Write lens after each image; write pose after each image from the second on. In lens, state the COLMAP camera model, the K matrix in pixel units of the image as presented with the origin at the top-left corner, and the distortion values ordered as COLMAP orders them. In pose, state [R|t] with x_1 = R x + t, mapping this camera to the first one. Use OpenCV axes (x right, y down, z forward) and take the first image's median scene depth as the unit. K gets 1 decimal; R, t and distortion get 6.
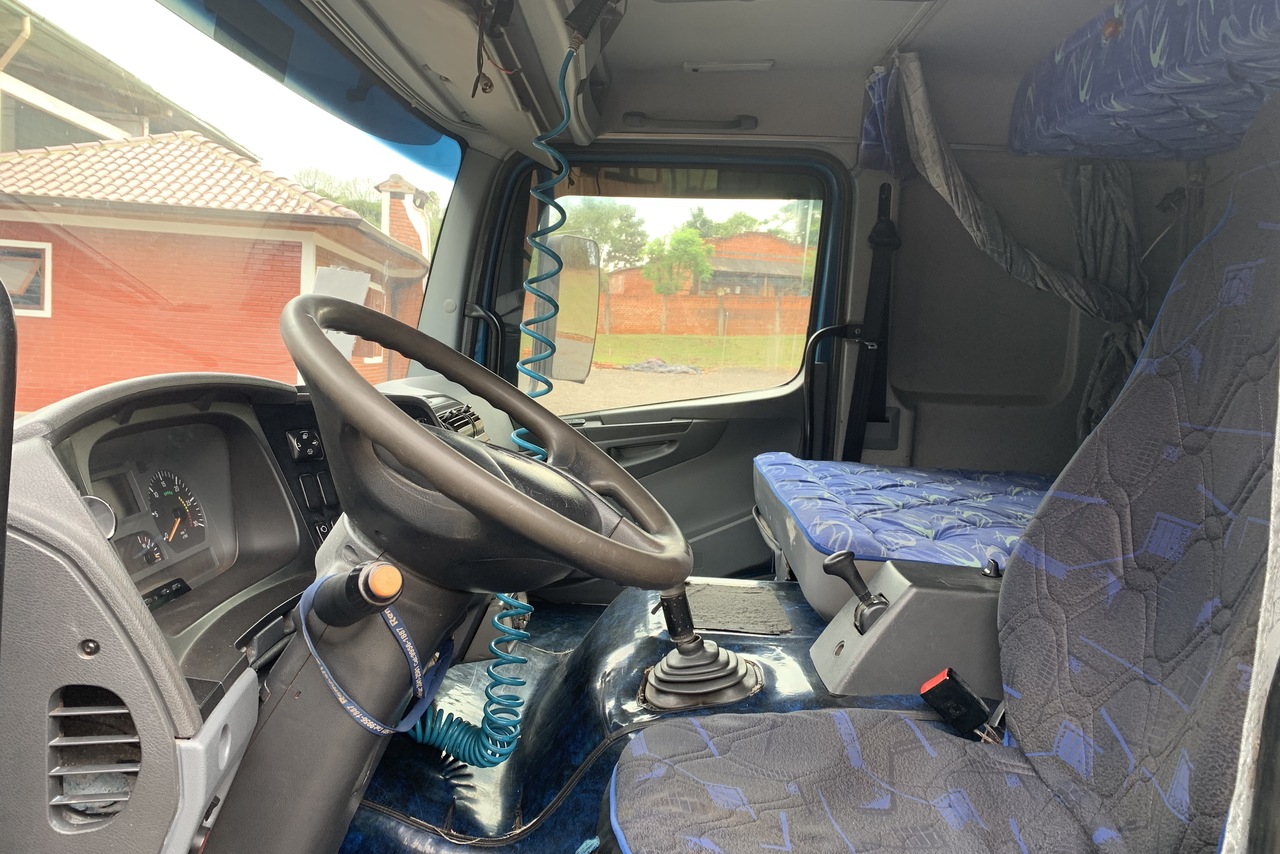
lens RADIAL K [[991.0, 0, 610.3], [0, 991.0, 404.5], [0, 0, 1]] dist [0.004967, 0.015783]
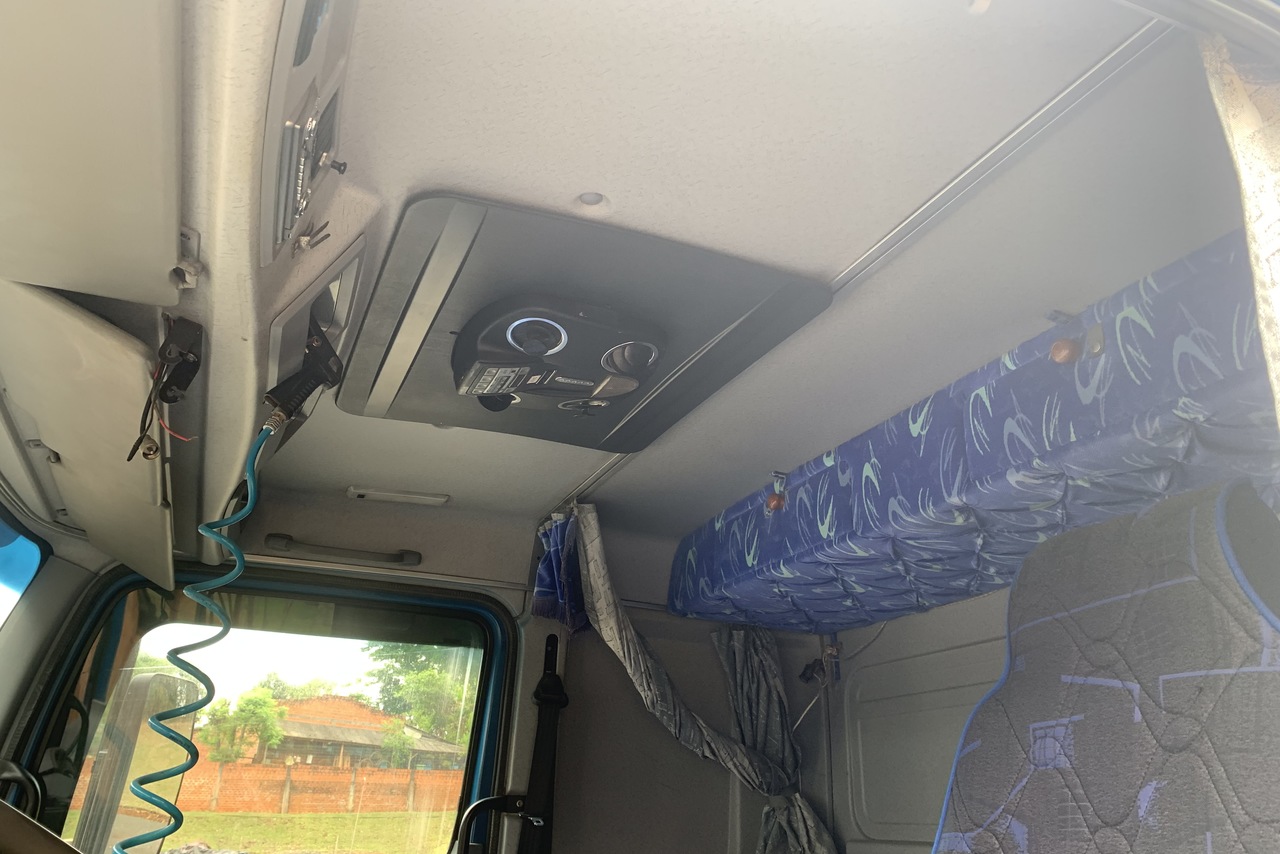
lens RADIAL K [[976.1, 0, 639.5], [0, 976.1, 394.9], [0, 0, 1]] dist [0.009457, -0.004381]
pose [[0.906621, 0.170133, 0.386126, -0.049423], [0.024891, 0.891949, -0.451450, -0.004297], [-0.421212, 0.418905, 0.804425, 0.127902]]
